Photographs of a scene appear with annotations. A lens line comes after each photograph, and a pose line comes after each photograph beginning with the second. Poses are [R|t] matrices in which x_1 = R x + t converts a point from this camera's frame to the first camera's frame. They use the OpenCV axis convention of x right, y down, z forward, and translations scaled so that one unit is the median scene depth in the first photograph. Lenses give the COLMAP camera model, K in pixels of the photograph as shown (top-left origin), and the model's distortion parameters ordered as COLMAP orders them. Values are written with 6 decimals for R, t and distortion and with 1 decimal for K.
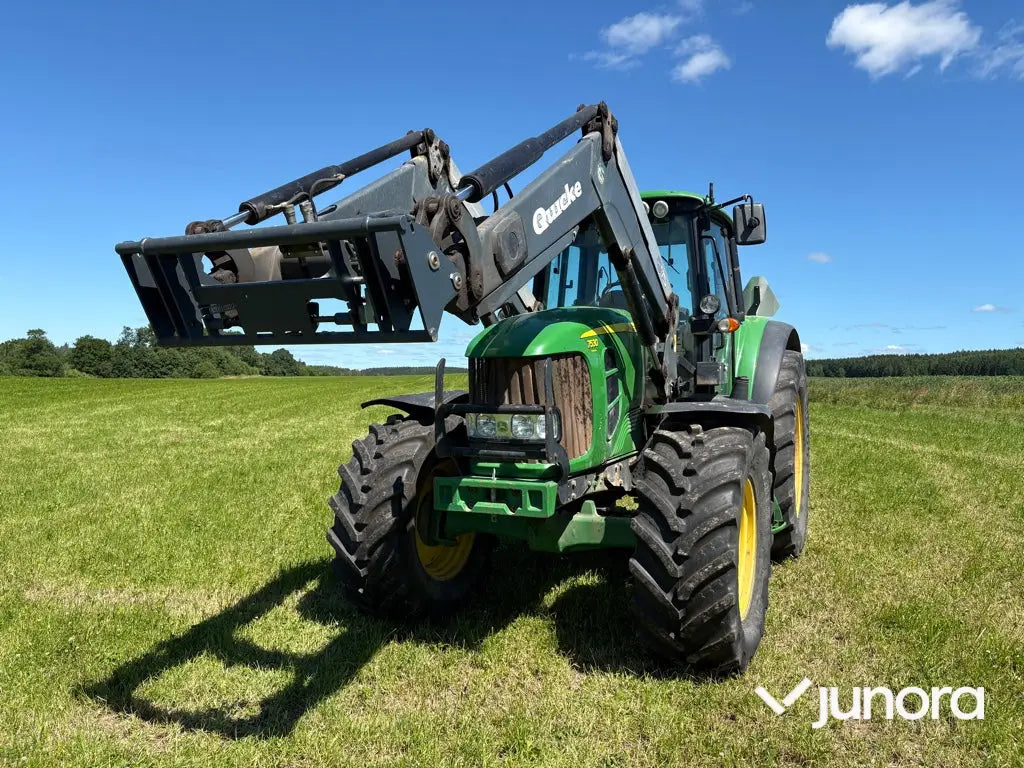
lens RADIAL K [[765.8, 0, 512.0], [0, 765.8, 384.0], [0, 0, 1]] dist [0.075240, -0.080827]
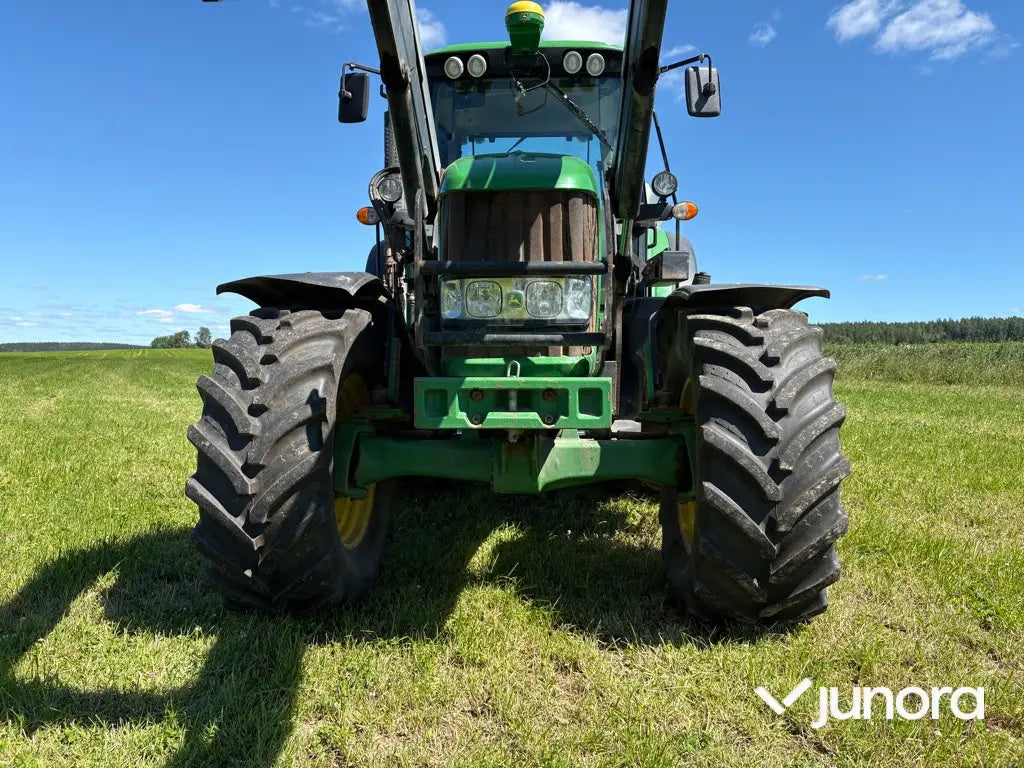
lens RADIAL K [[765.8, 0, 512.0], [0, 765.8, 384.0], [0, 0, 1]] dist [0.075240, -0.080827]
pose [[0.921939, -0.009557, 0.387218, -0.246369], [-0.001876, 0.999574, 0.029136, 0.098854], [-0.387331, -0.027588, 0.921528, 0.354131]]
